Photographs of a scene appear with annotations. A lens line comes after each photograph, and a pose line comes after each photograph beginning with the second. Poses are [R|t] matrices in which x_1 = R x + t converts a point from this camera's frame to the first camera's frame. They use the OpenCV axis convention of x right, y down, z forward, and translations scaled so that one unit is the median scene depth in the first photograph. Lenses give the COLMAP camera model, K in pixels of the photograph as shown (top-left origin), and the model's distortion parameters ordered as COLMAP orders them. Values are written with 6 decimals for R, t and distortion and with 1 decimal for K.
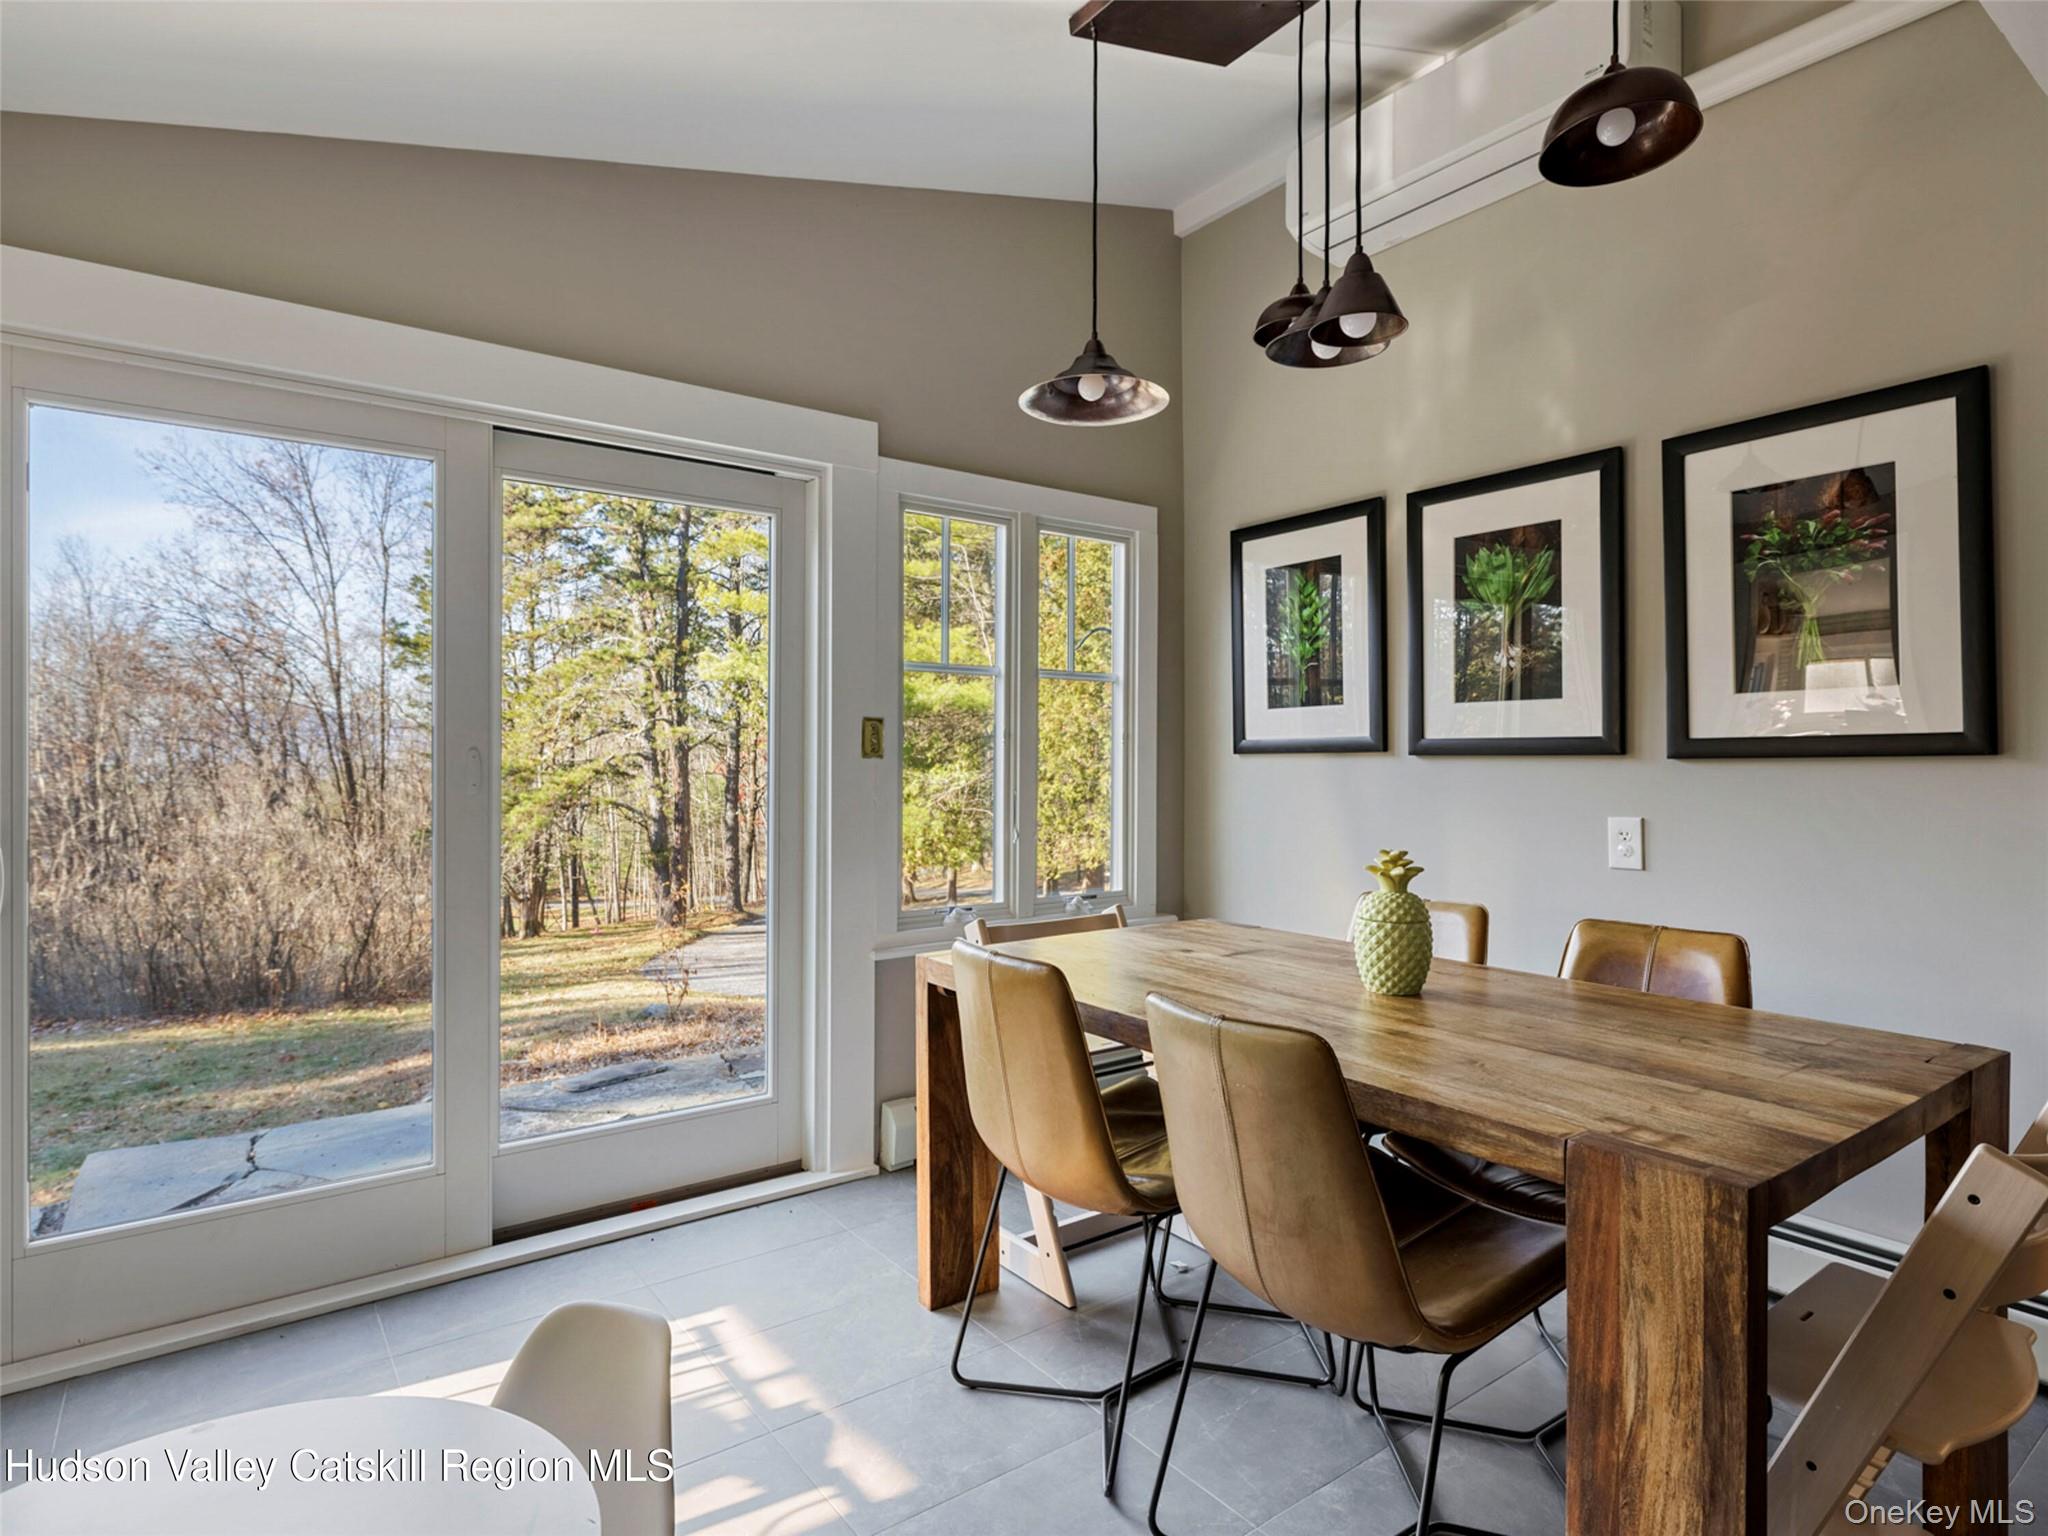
lens RADIAL K [[1089.4, 0, 1019.6], [0, 1089.4, 768.0], [0, 0, 1]] dist [0.001683, -0.001890]
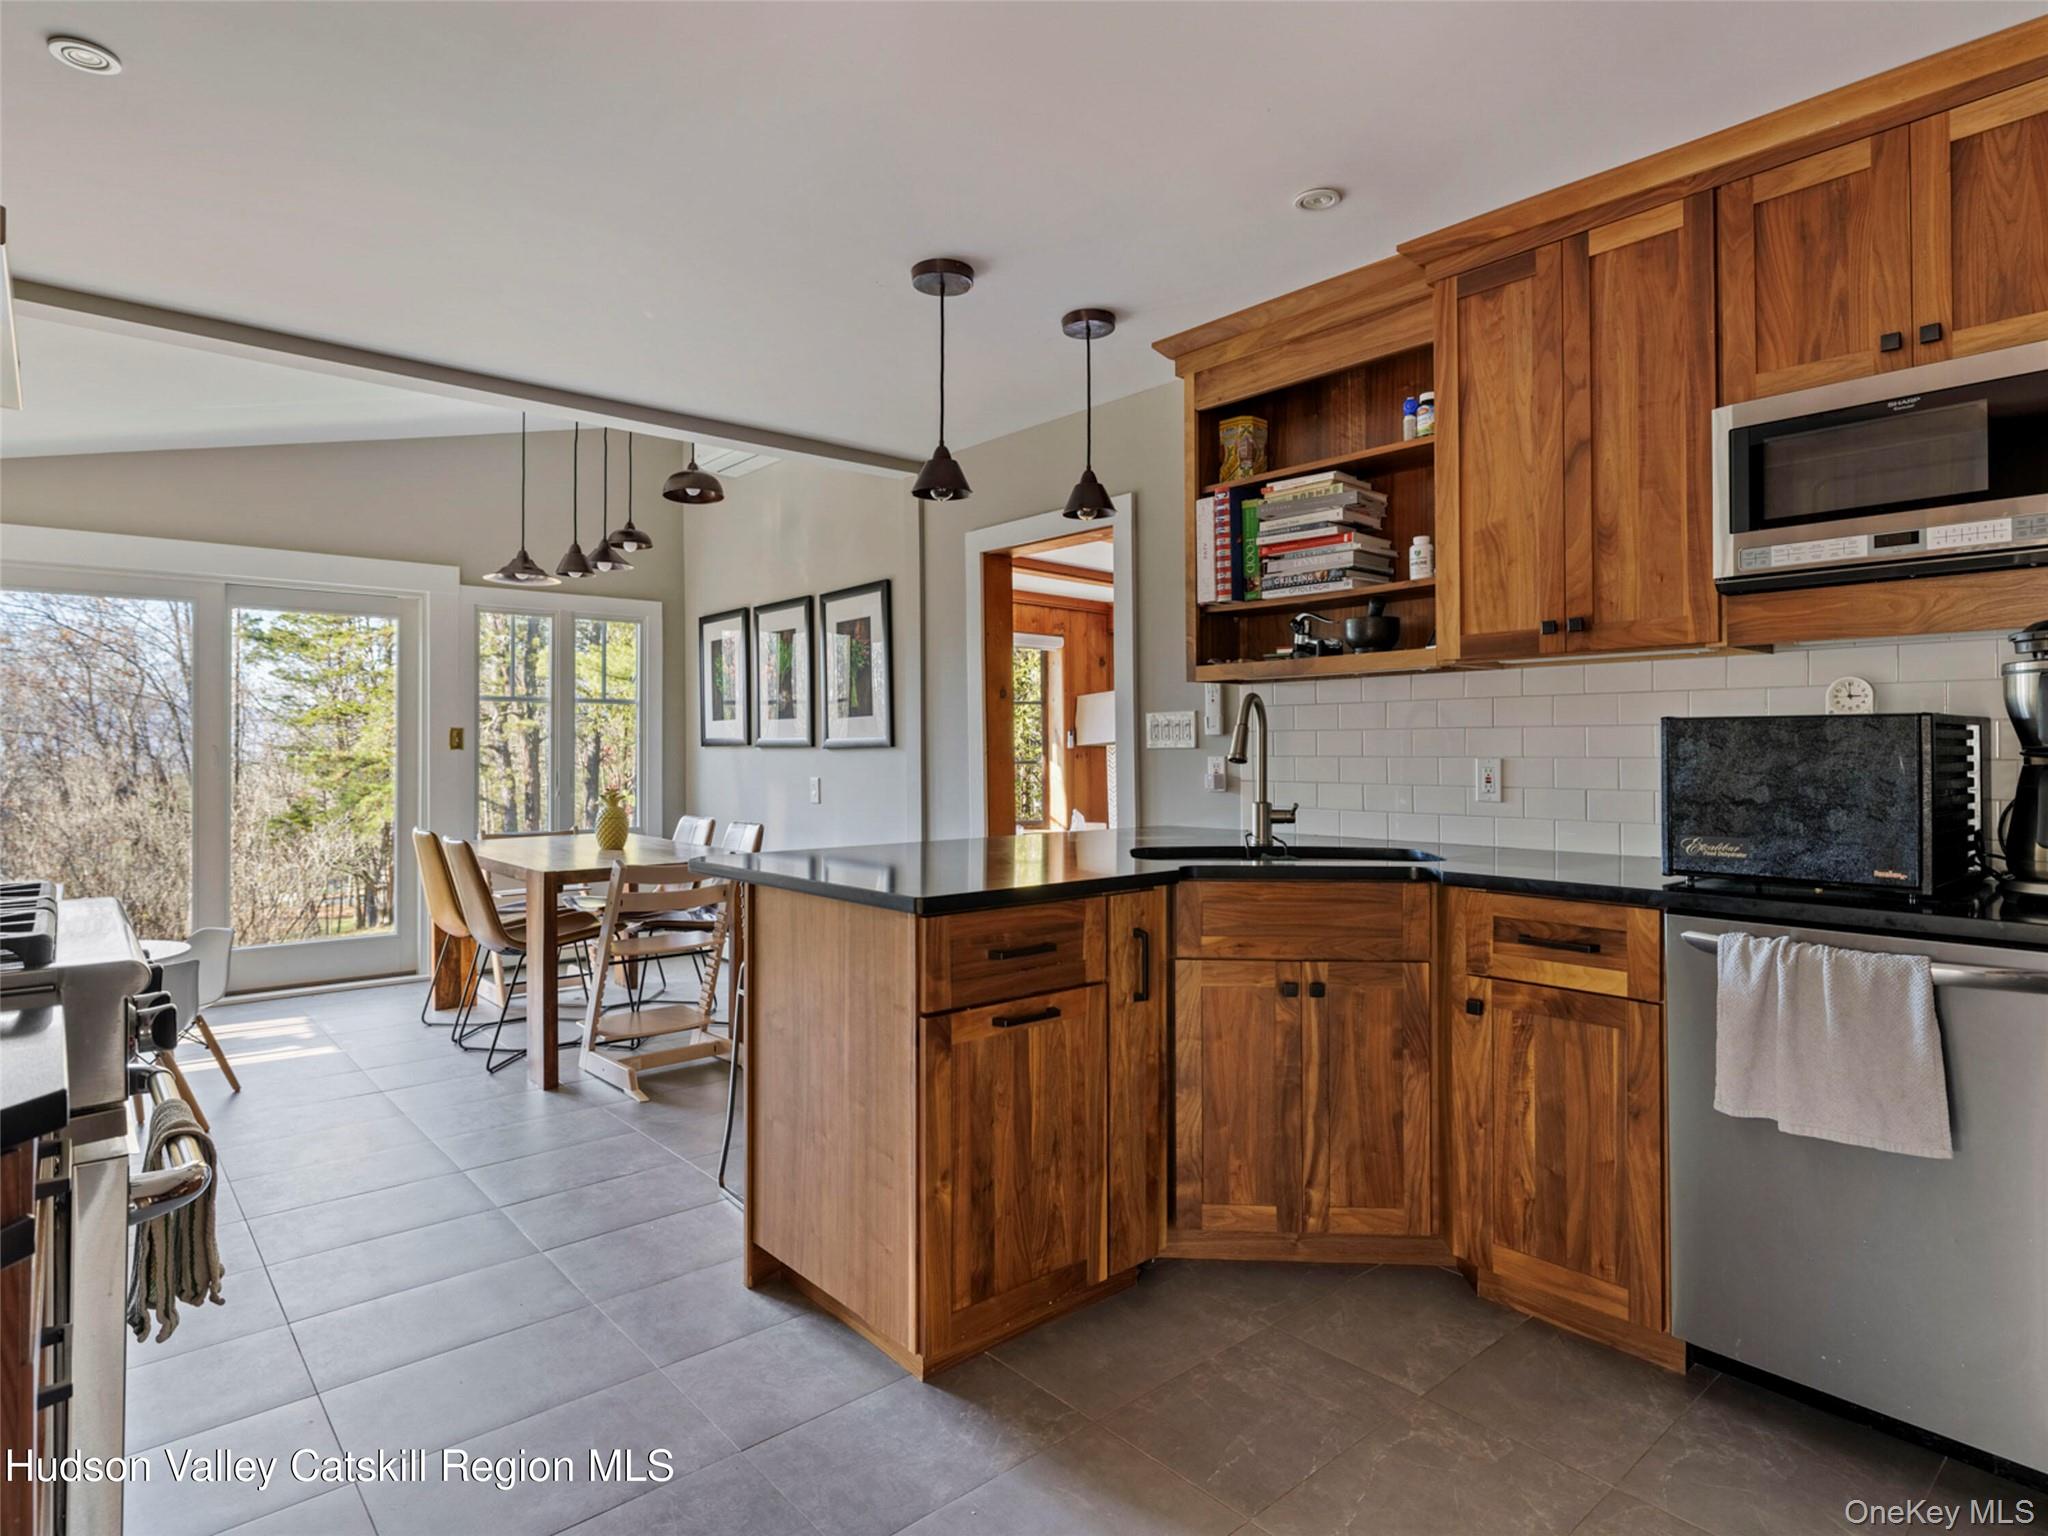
lens RADIAL K [[1089.4, 0, 1010.2], [0, 1089.4, 750.4], [0, 0, 1]] dist [0.001683, -0.001890]
pose [[0.996611, -0.003778, 0.082174, 0.065675], [0.004349, 0.999968, -0.006775, 0.000819], [-0.082145, 0.007109, 0.996595, -0.092311]]
